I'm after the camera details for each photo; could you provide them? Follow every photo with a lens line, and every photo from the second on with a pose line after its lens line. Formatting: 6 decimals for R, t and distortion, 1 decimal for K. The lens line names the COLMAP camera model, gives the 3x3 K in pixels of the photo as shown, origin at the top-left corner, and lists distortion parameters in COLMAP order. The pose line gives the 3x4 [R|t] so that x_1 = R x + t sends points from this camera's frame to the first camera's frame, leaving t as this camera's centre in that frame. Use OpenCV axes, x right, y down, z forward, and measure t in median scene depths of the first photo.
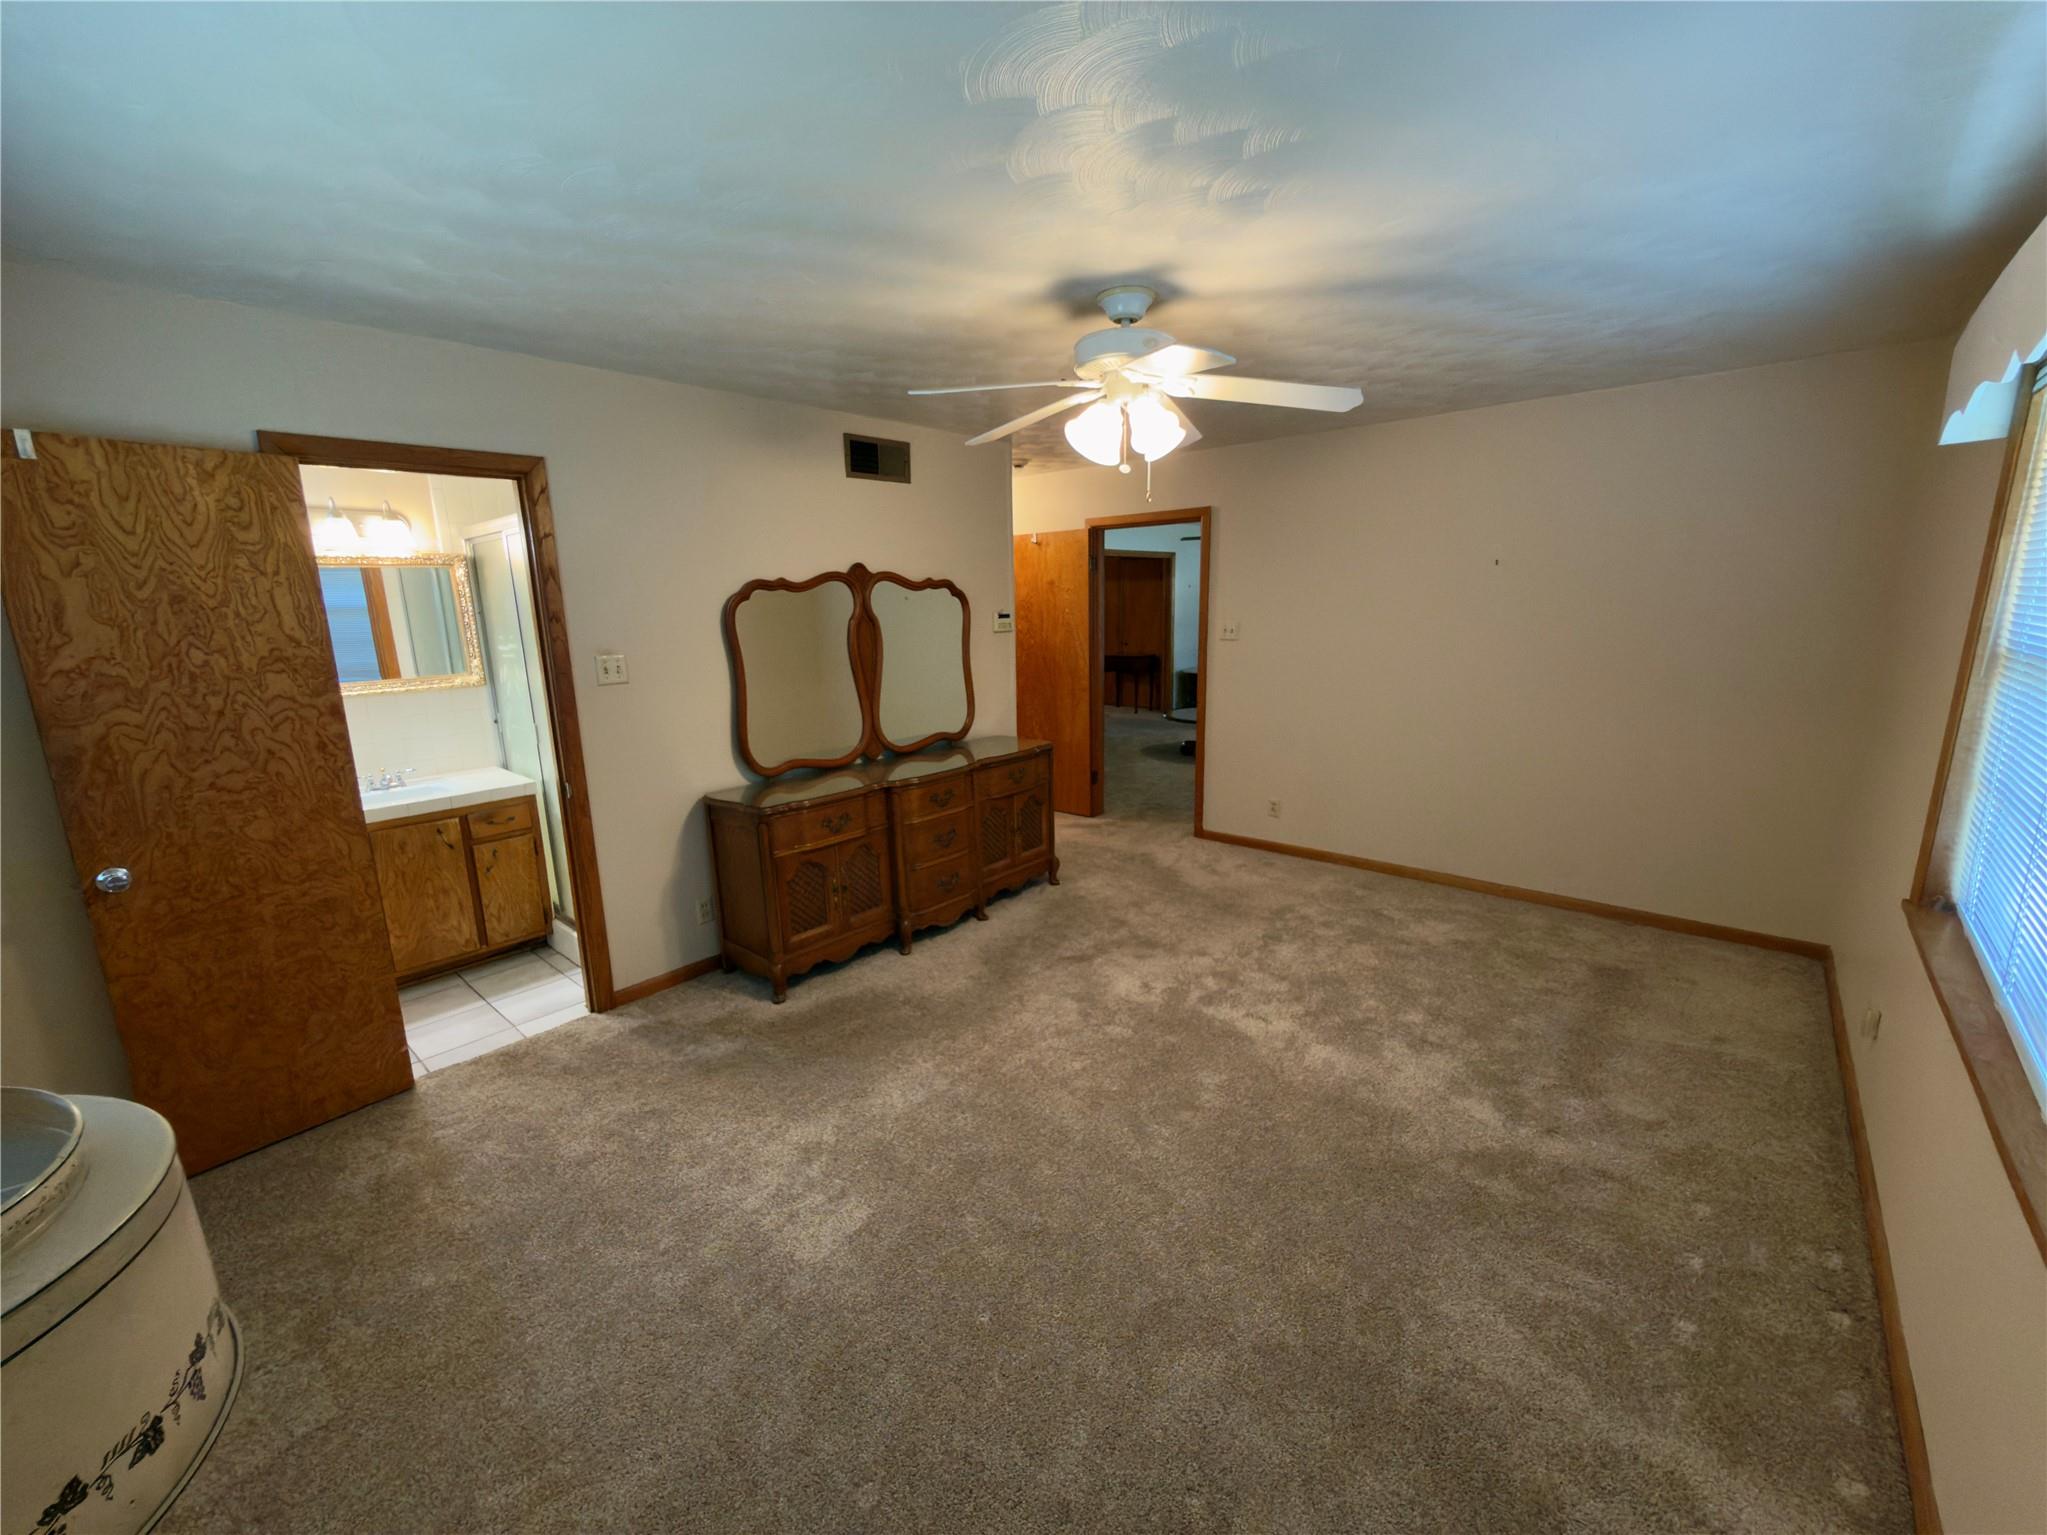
lens RADIAL K [[827.2, 0, 1018.4], [0, 827.2, 772.6], [0, 0, 1]] dist [-0.001475, 0.000027]
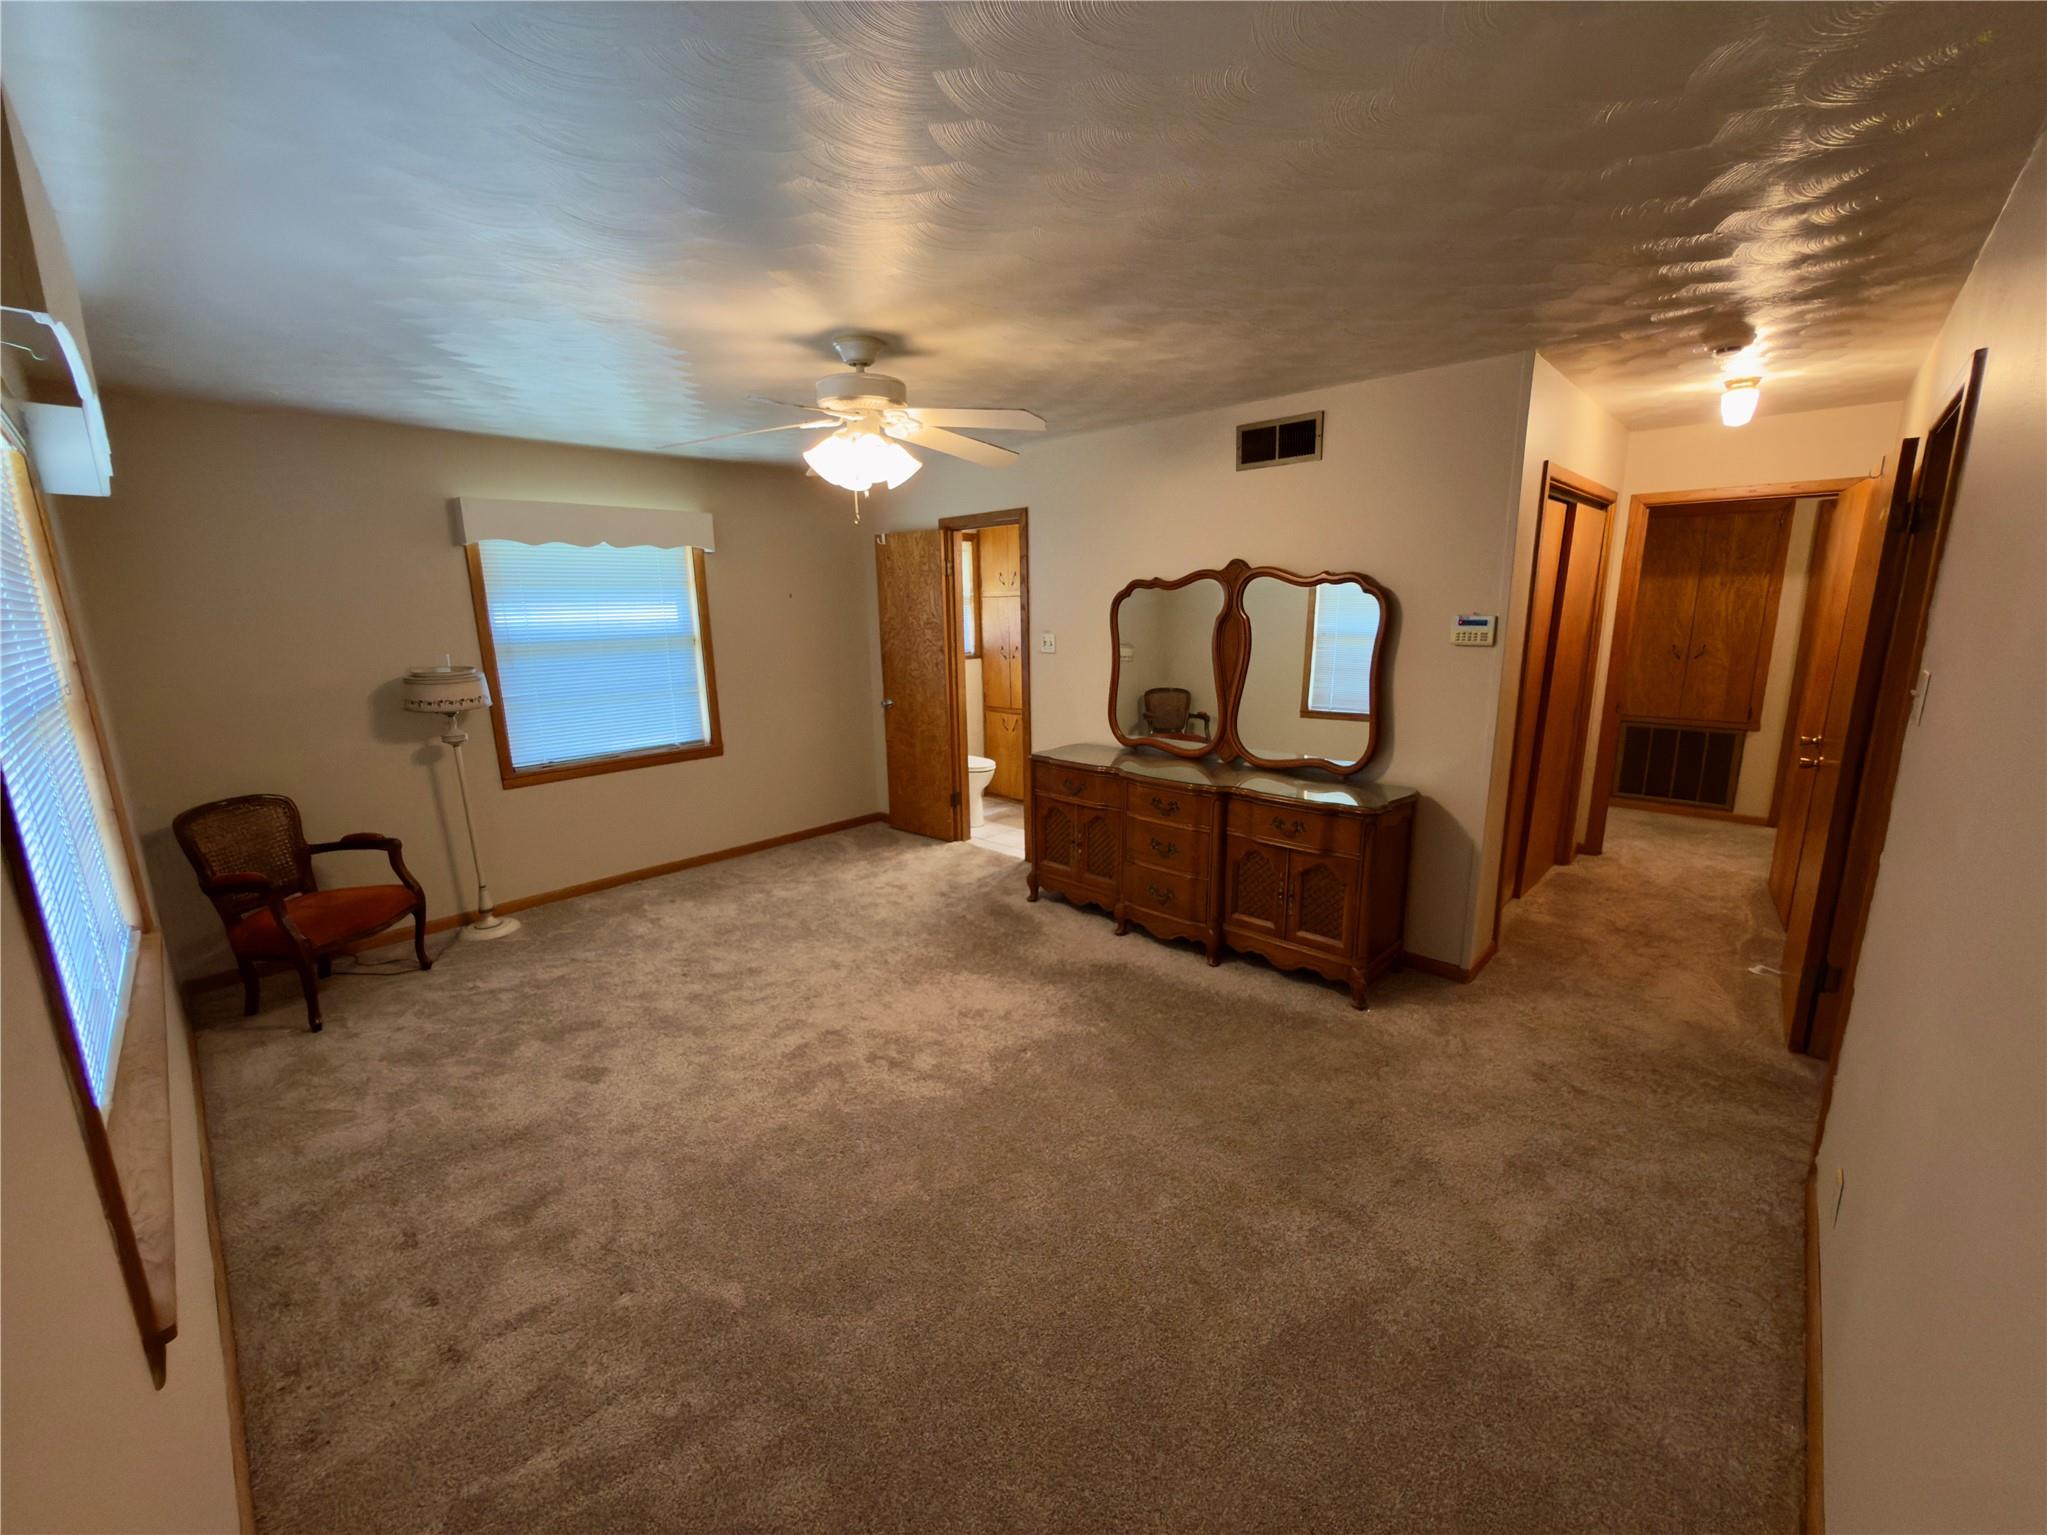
lens RADIAL K [[827.2, 0, 1014.3], [0, 827.2, 773.1], [0, 0, 1]] dist [-0.001475, 0.000027]
pose [[-0.053324, 0.228667, -0.972043, 0.889370], [-0.189504, 0.953422, 0.234682, -0.209262], [0.980431, 0.196720, -0.007507, 0.873051]]
